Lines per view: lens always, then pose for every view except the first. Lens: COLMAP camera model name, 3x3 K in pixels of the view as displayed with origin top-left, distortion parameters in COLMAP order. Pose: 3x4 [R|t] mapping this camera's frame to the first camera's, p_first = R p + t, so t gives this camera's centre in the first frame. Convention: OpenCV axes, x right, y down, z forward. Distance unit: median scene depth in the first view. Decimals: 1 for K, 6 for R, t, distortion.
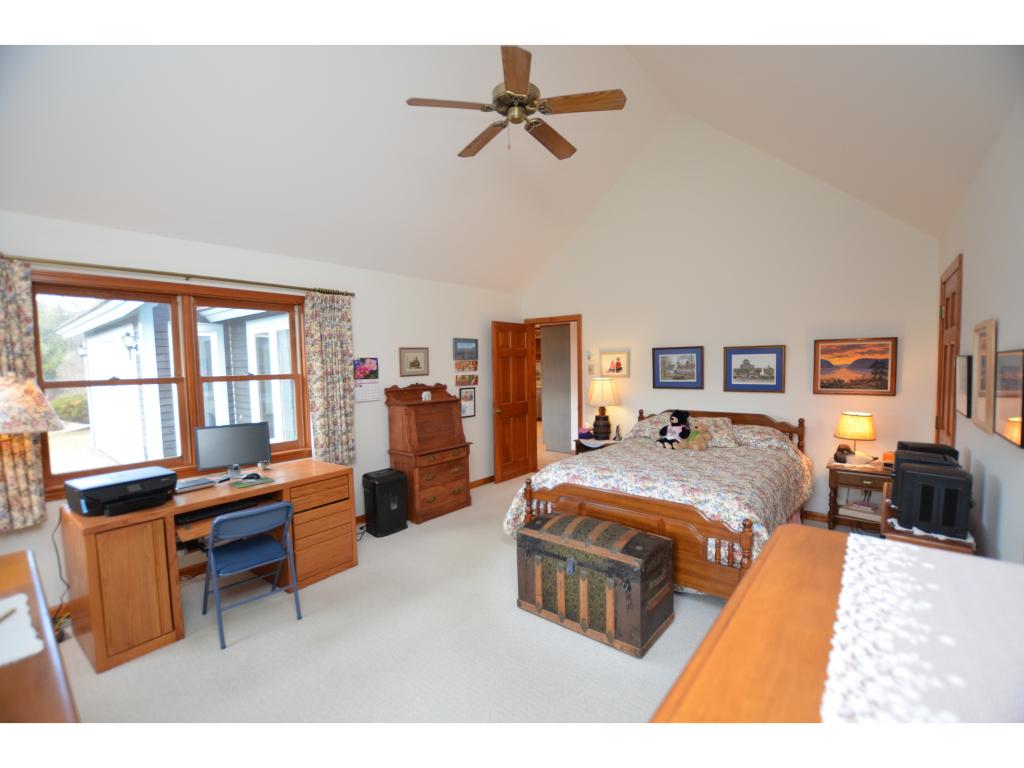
lens RADIAL K [[449.9, 0, 516.1], [0, 449.9, 386.6], [0, 0, 1]] dist [-0.021755, 0.001286]
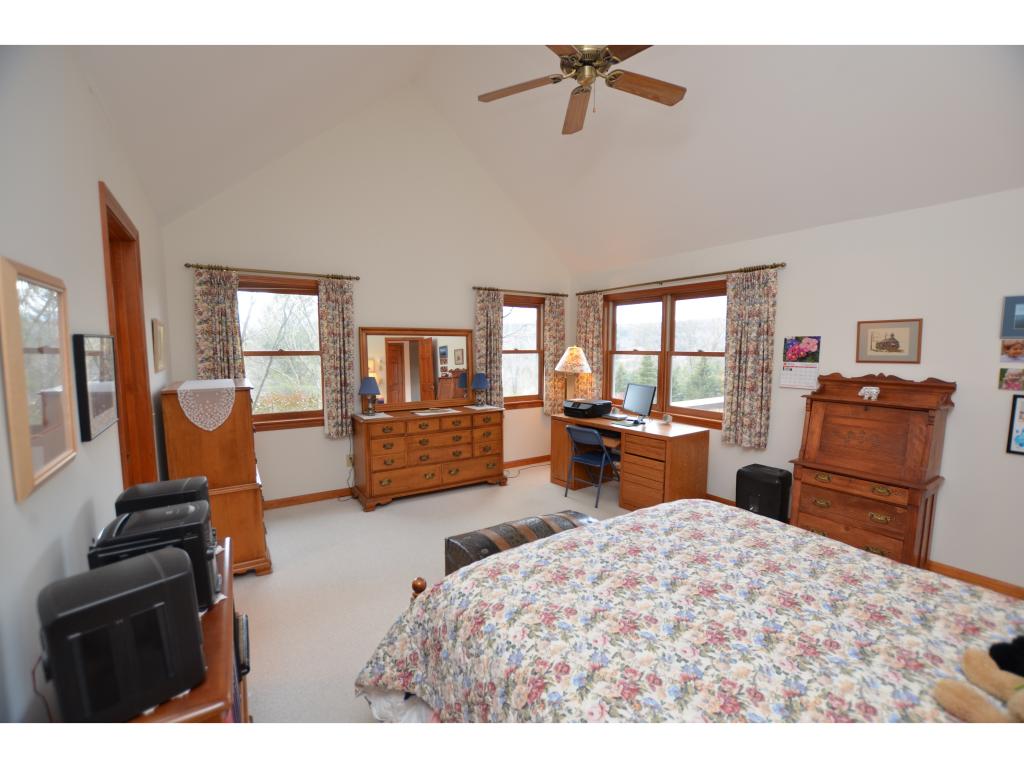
lens RADIAL K [[449.9, 0, 518.2], [0, 449.9, 385.3], [0, 0, 1]] dist [-0.021755, 0.001286]
pose [[-0.290142, 0.097422, -0.952012, 0.604946], [-0.050101, 0.991894, 0.116772, -0.043254], [0.955671, 0.081577, -0.282910, 0.720491]]
